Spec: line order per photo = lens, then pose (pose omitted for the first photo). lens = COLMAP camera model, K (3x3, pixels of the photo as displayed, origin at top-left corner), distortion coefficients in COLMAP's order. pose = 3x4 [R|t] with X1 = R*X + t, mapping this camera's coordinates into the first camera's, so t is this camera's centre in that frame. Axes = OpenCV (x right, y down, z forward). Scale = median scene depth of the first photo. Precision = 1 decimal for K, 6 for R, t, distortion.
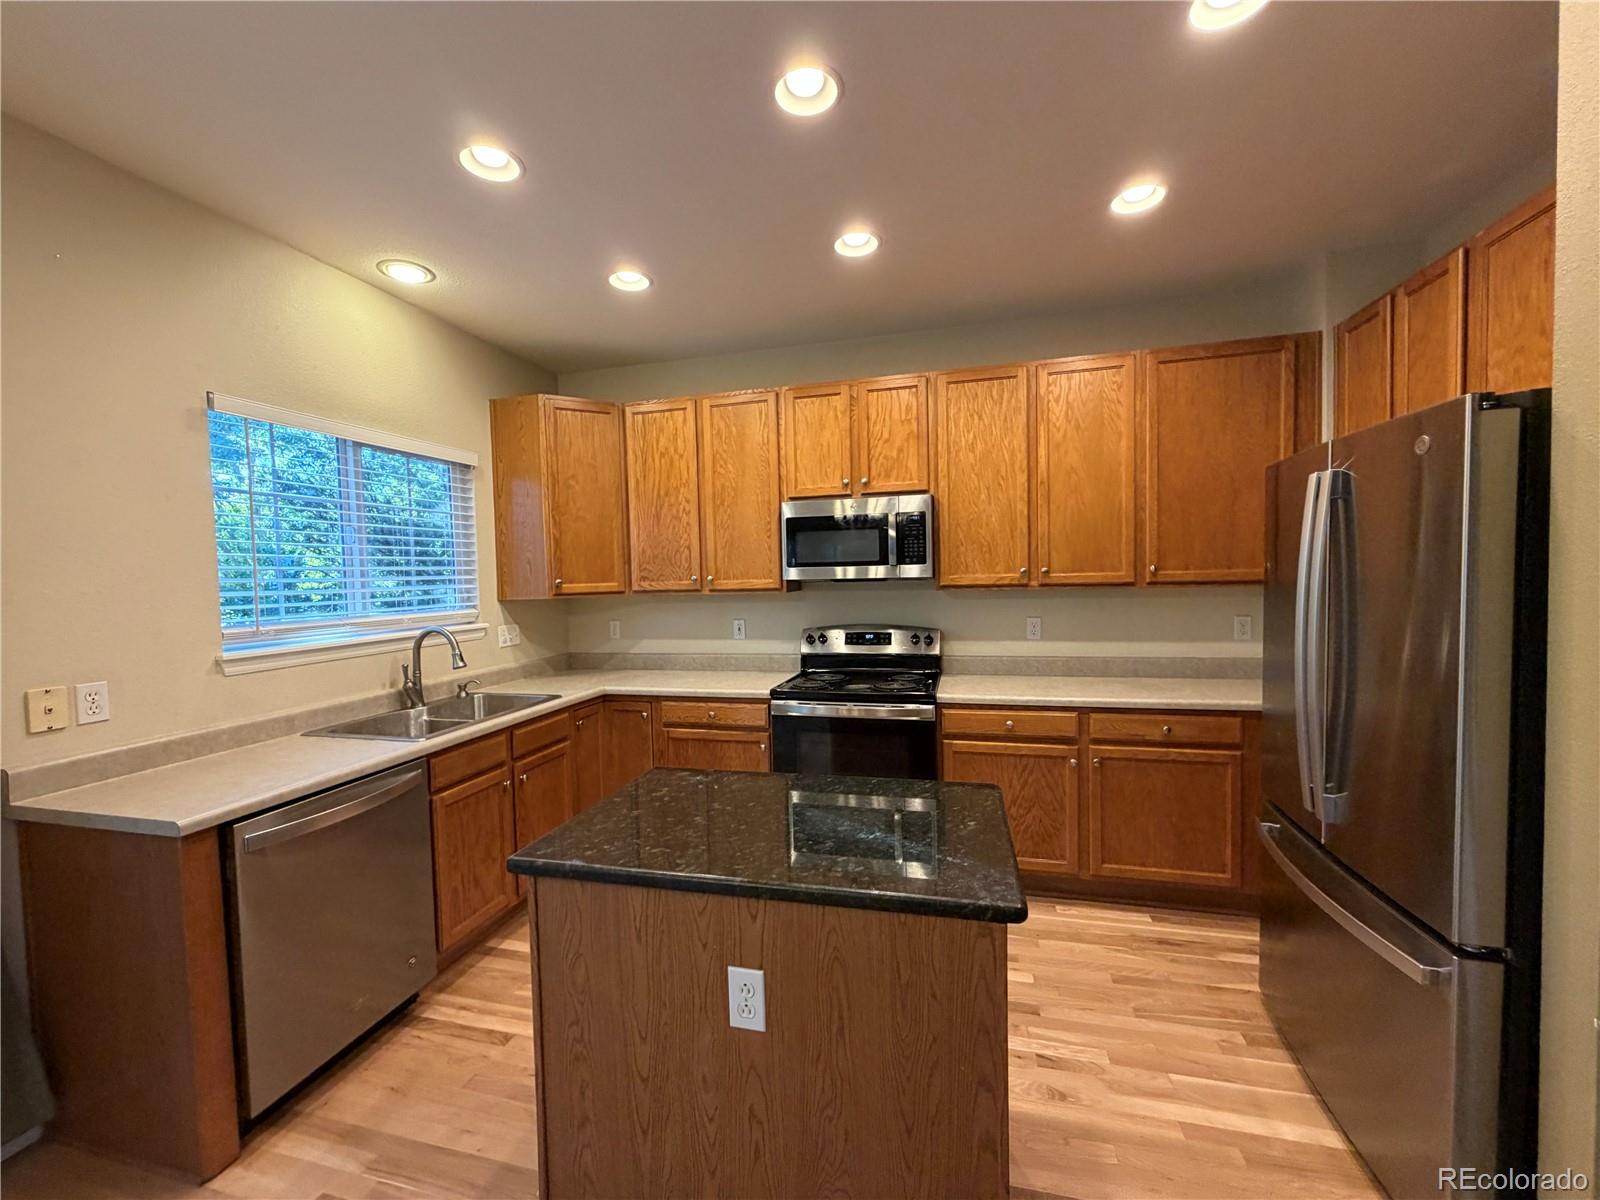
lens RADIAL K [[641.1, 0, 796.9], [0, 641.1, 601.5], [0, 0, 1]] dist [-0.000052, -0.000457]
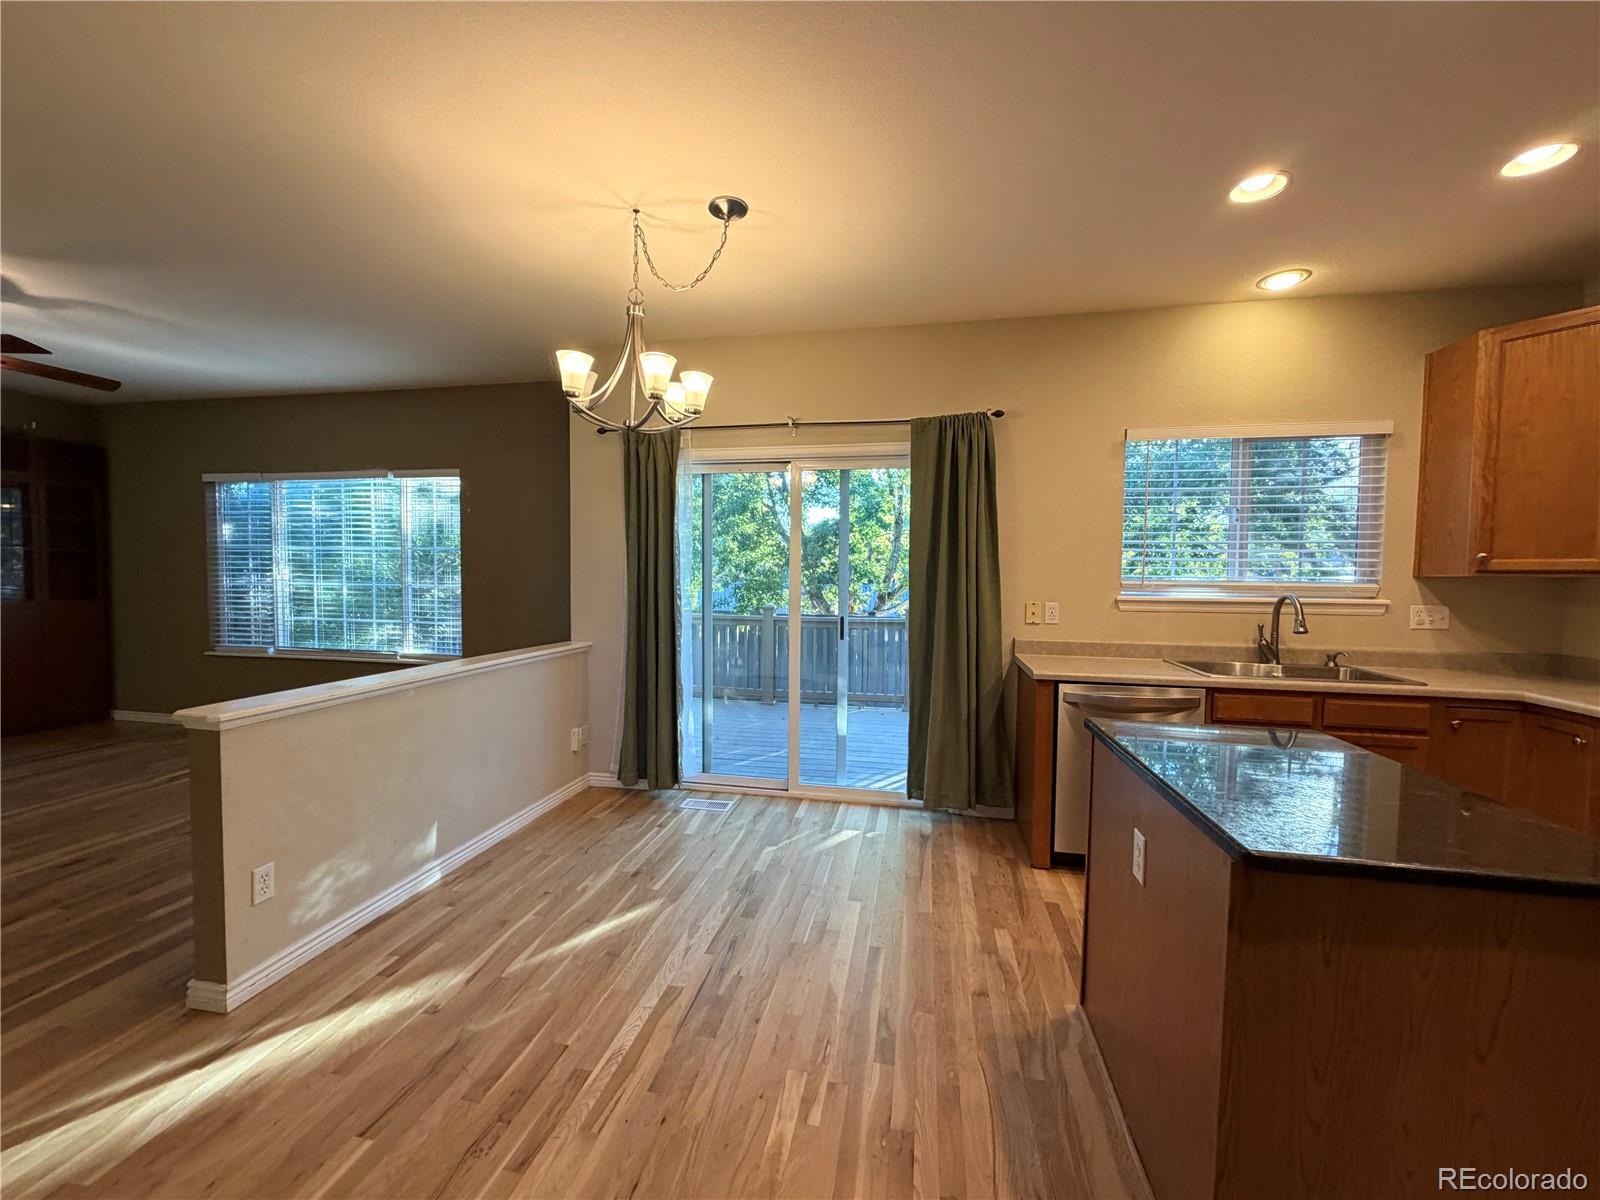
lens RADIAL K [[641.1, 0, 795.6], [0, 641.1, 600.2], [0, 0, 1]] dist [-0.000052, -0.000457]
pose [[0.056233, 0.069252, -0.996013, 0.440966], [-0.054953, 0.996294, 0.066169, 0.021890], [0.996904, 0.051013, 0.059830, 0.080321]]
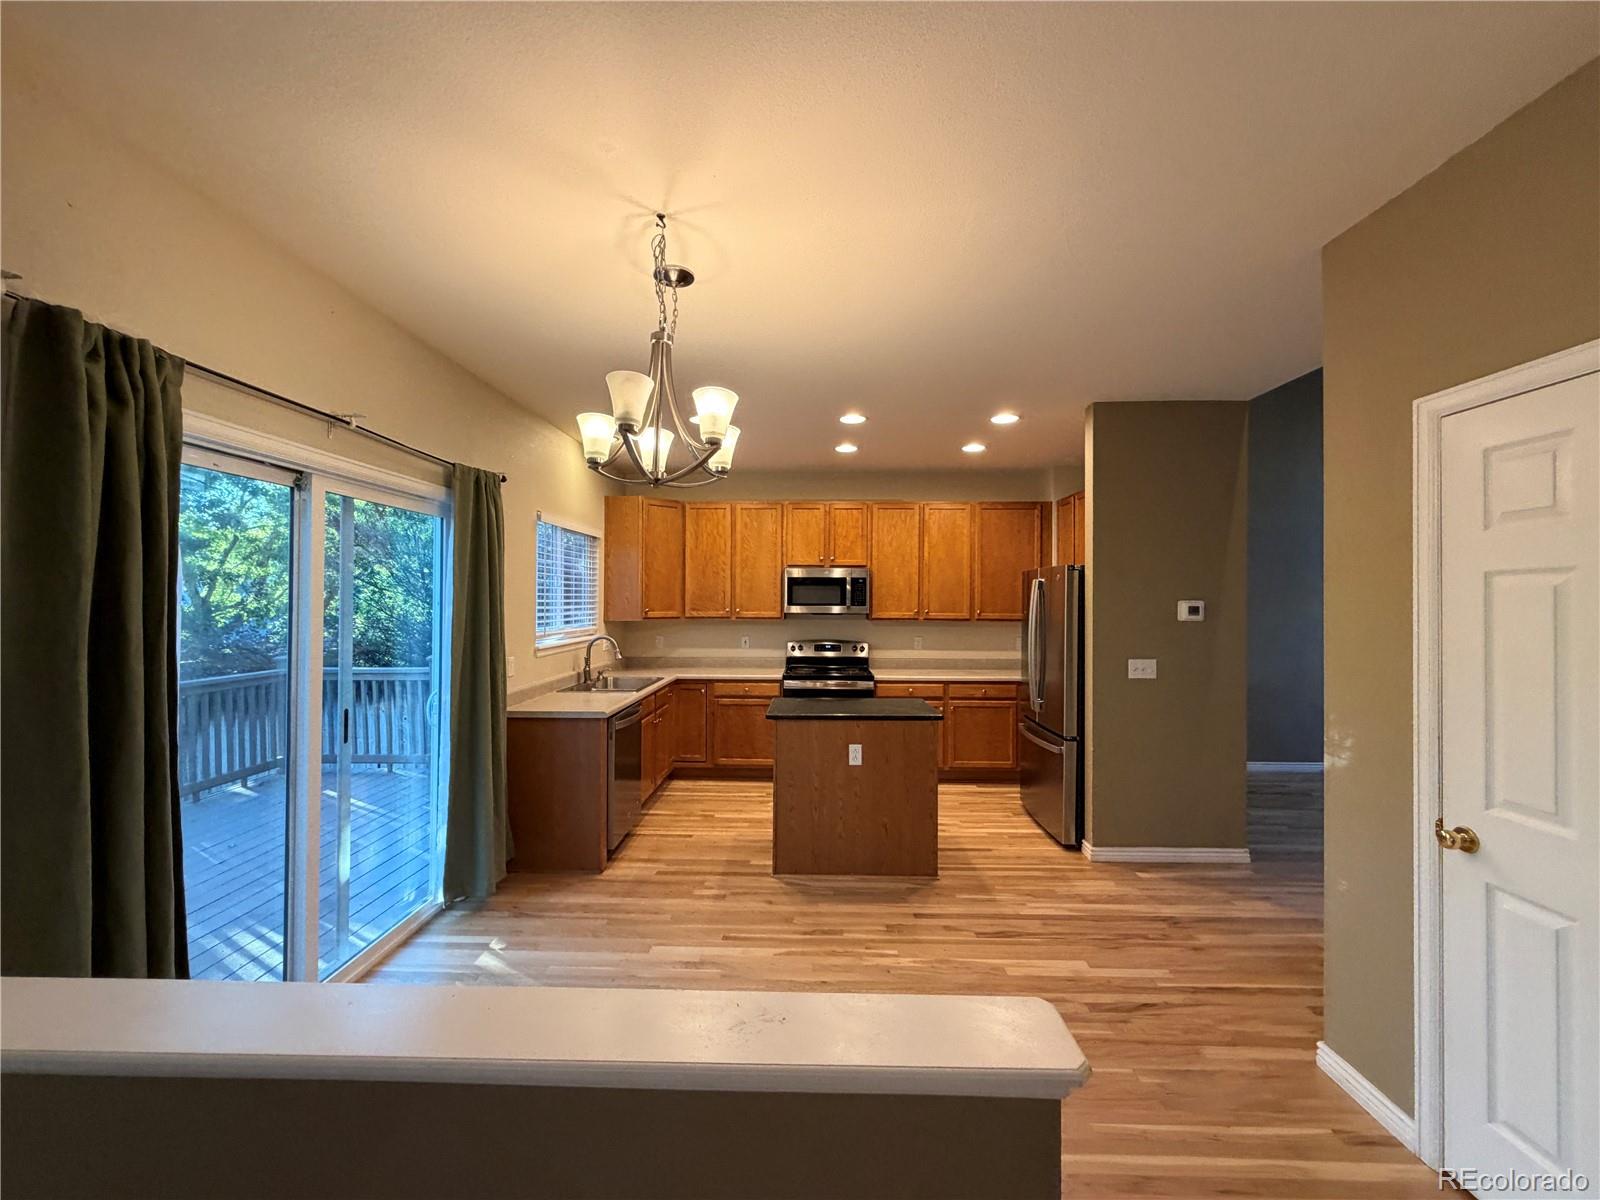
lens RADIAL K [[641.1, 0, 798.4], [0, 641.1, 603.9], [0, 0, 1]] dist [-0.000052, -0.000457]
pose [[0.972973, 0.027178, 0.229314, -0.407046], [-0.018159, 0.998980, -0.041349, 0.014526], [-0.230204, 0.036067, 0.972474, -0.737117]]
